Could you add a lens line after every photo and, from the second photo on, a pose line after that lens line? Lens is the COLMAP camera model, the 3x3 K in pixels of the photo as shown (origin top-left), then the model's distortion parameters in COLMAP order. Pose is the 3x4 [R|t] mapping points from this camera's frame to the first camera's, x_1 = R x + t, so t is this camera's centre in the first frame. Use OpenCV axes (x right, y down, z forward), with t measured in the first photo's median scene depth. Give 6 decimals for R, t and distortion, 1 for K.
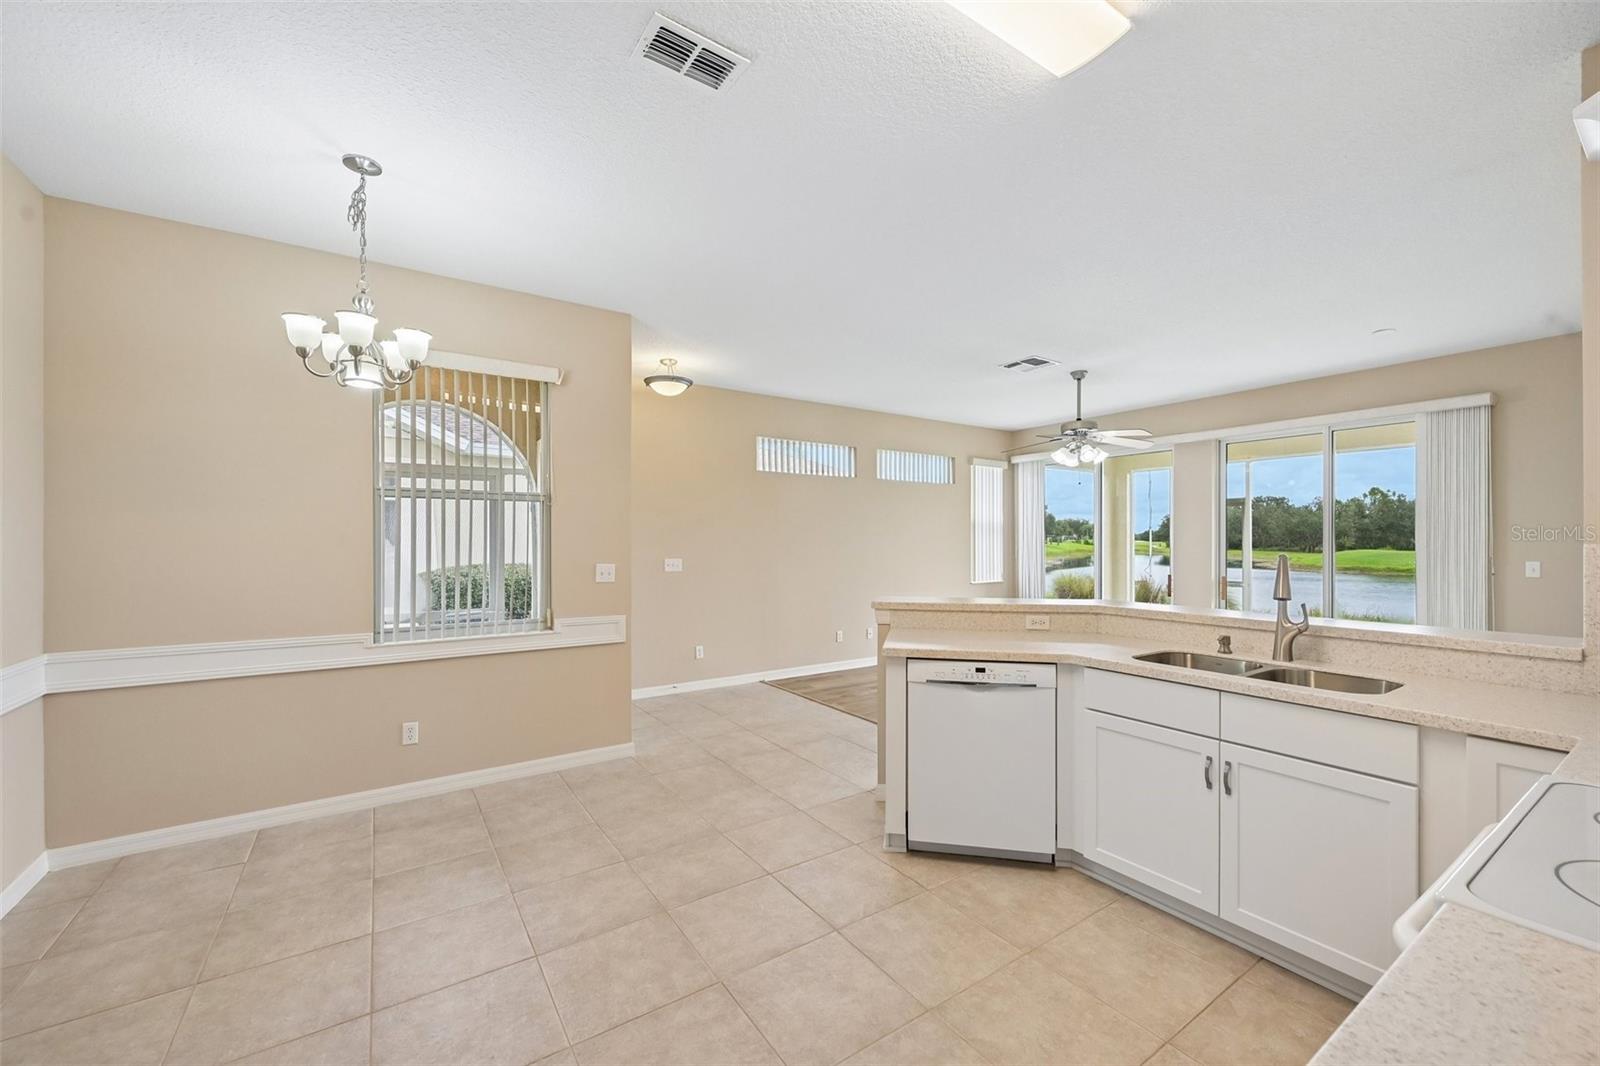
lens RADIAL K [[631.7, 0, 803.4], [0, 631.7, 543.6], [0, 0, 1]] dist [-0.002048, 0.000580]
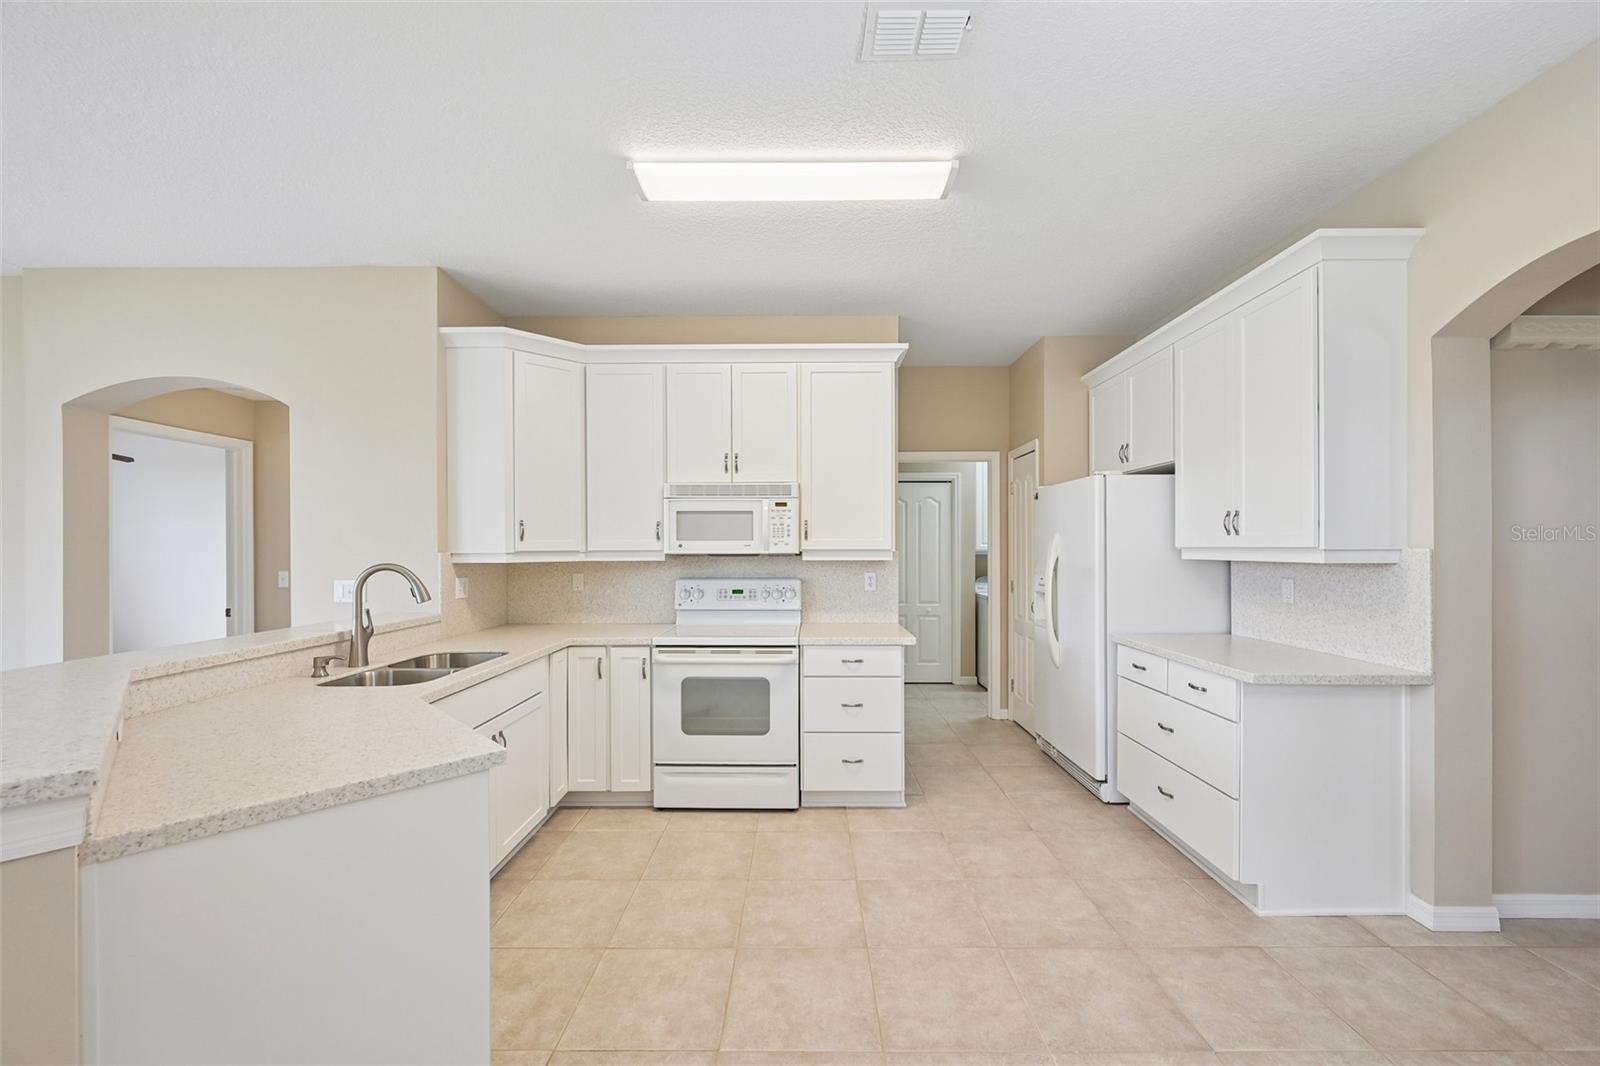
lens RADIAL K [[633.3, 0, 803.9], [0, 633.3, 548.0], [0, 0, 1]] dist [-0.001548, 0.000139]
pose [[-0.828496, 0.003267, 0.559985, -0.322612], [0.005941, 0.999978, 0.002956, -0.005206], [-0.559963, 0.005776, -0.828497, 1.079893]]
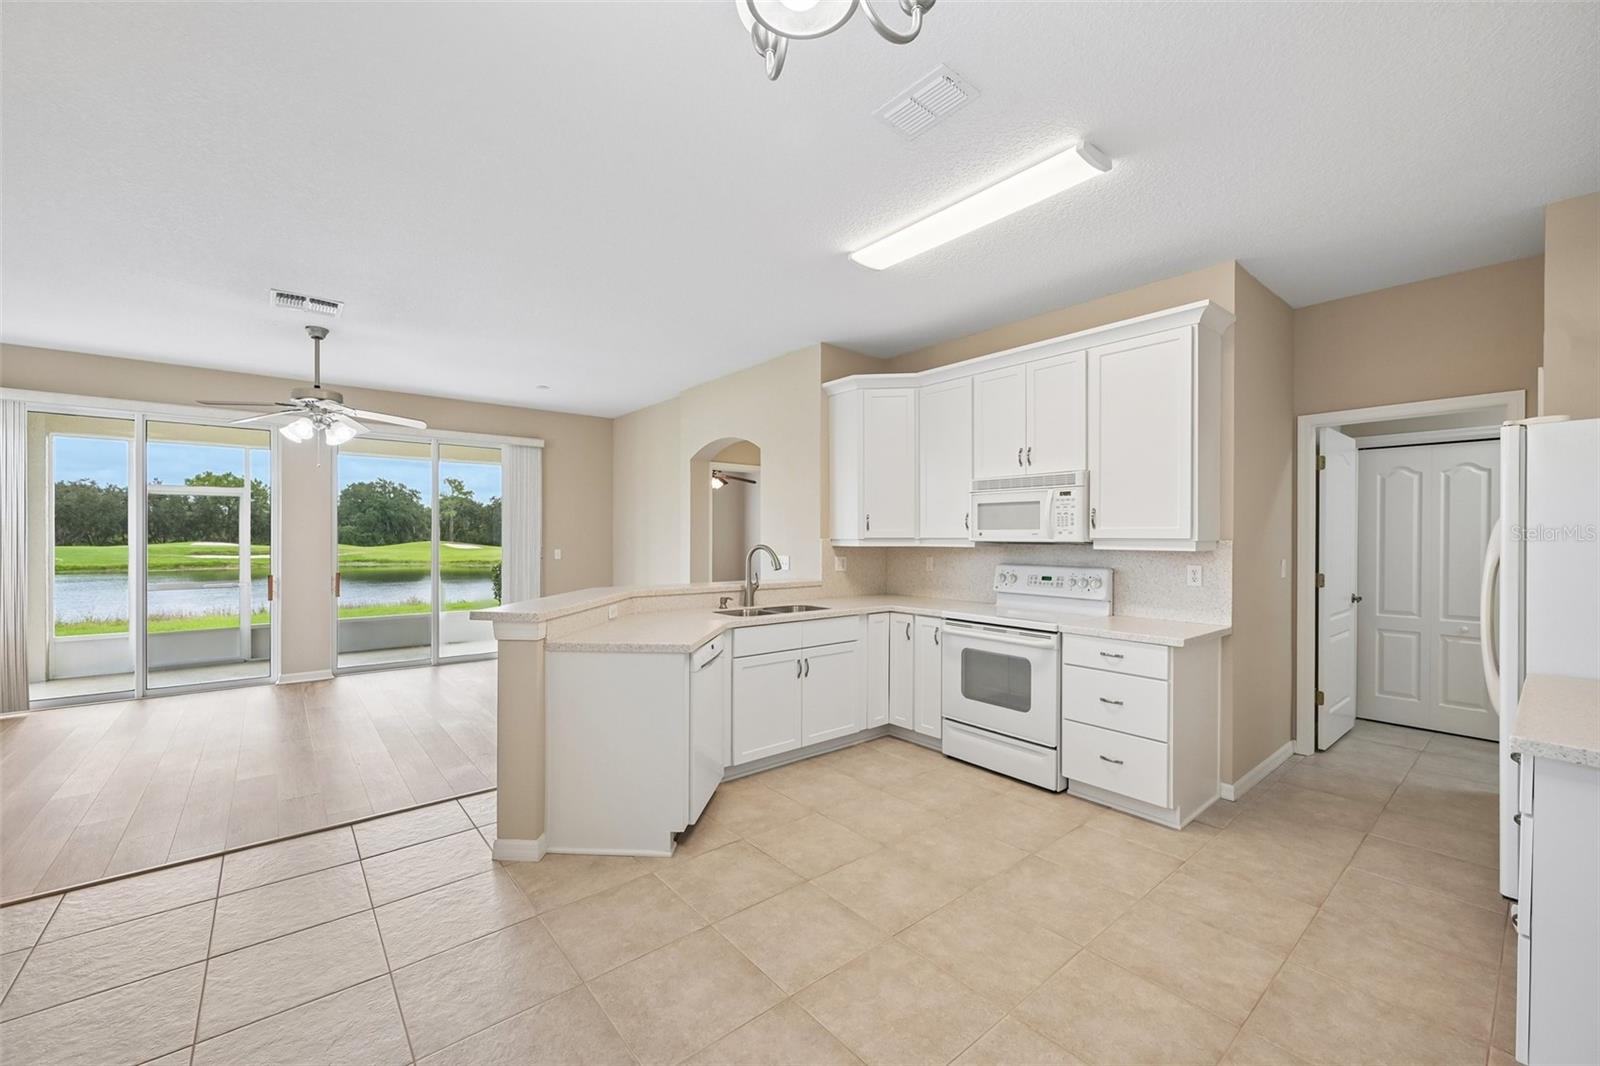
lens RADIAL K [[637.3, 0, 801.9], [0, 637.3, 537.9], [0, 0, 1]] dist [-0.000561, 0.000153]
pose [[-0.100679, -0.001862, 0.994917, -0.738882], [0.002100, 0.999996, 0.002084, -0.003224], [-0.994917, 0.002299, -0.100675, 0.766889]]
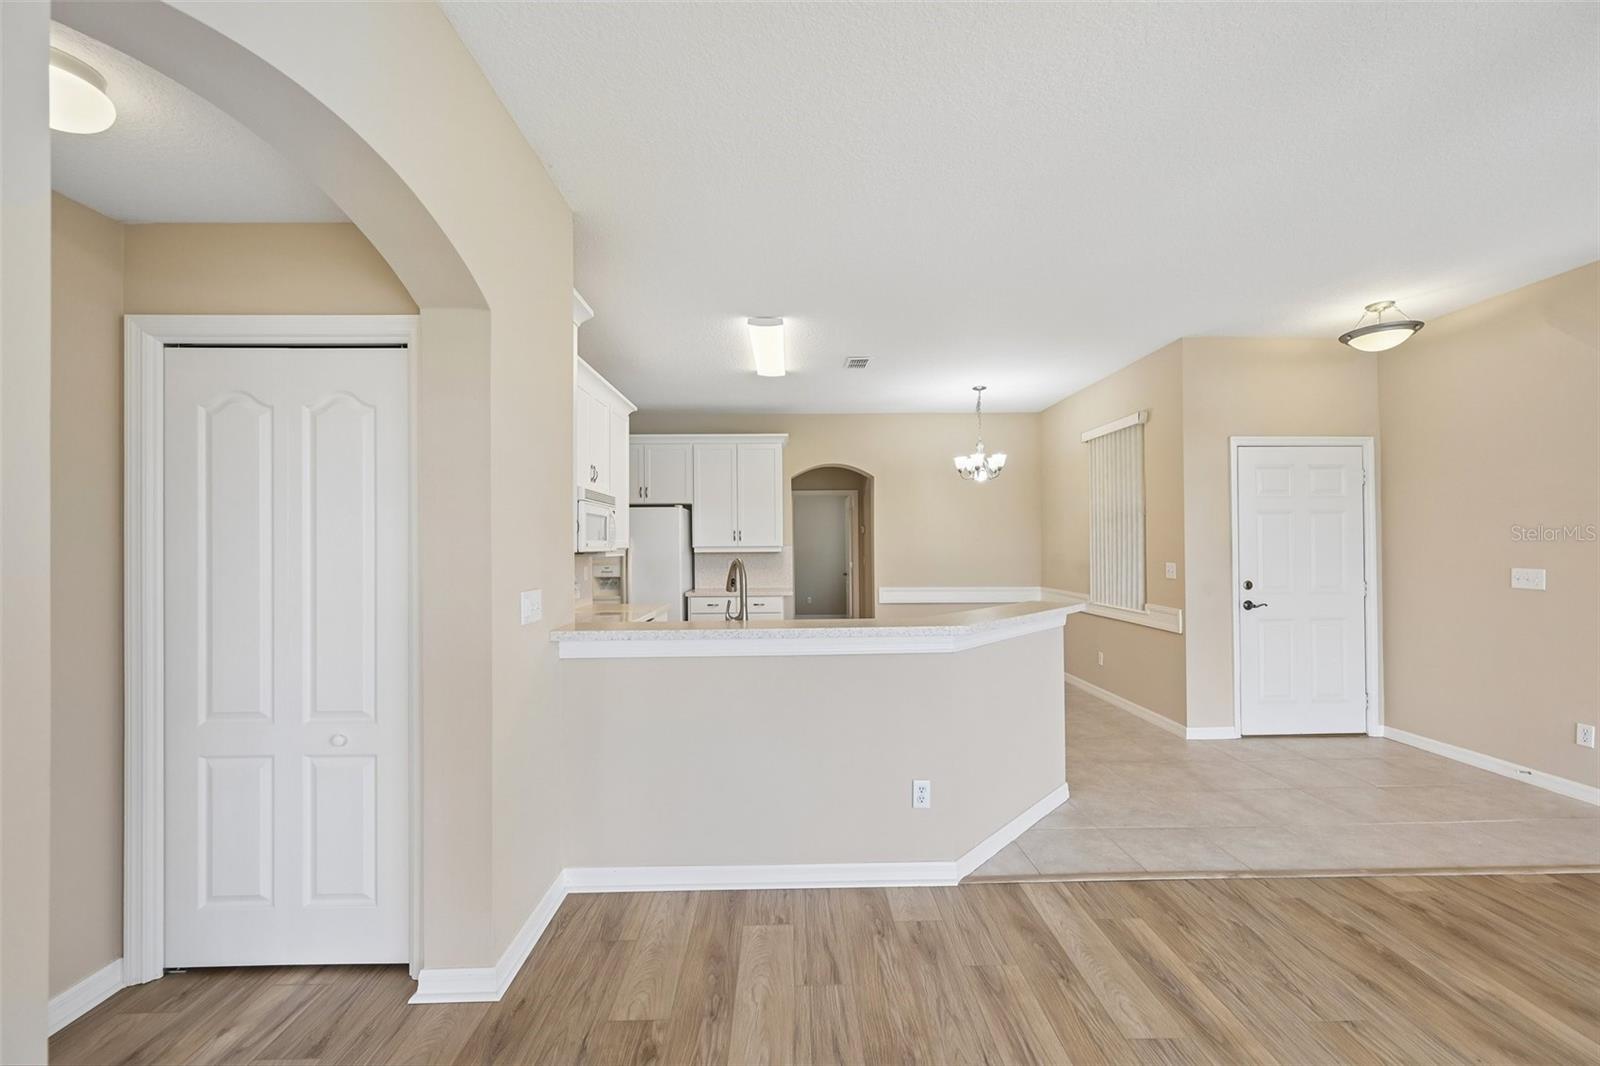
lens RADIAL K [[626.4, 0, 803.9], [0, 626.4, 541.9], [0, 0, 1]] dist [-0.001618, 0.000037]
pose [[-0.540470, -0.000445, -0.841363, 1.242471], [0.004559, 0.999984, -0.003457, -0.006269], [0.841351, -0.005704, -0.540460, 1.280471]]
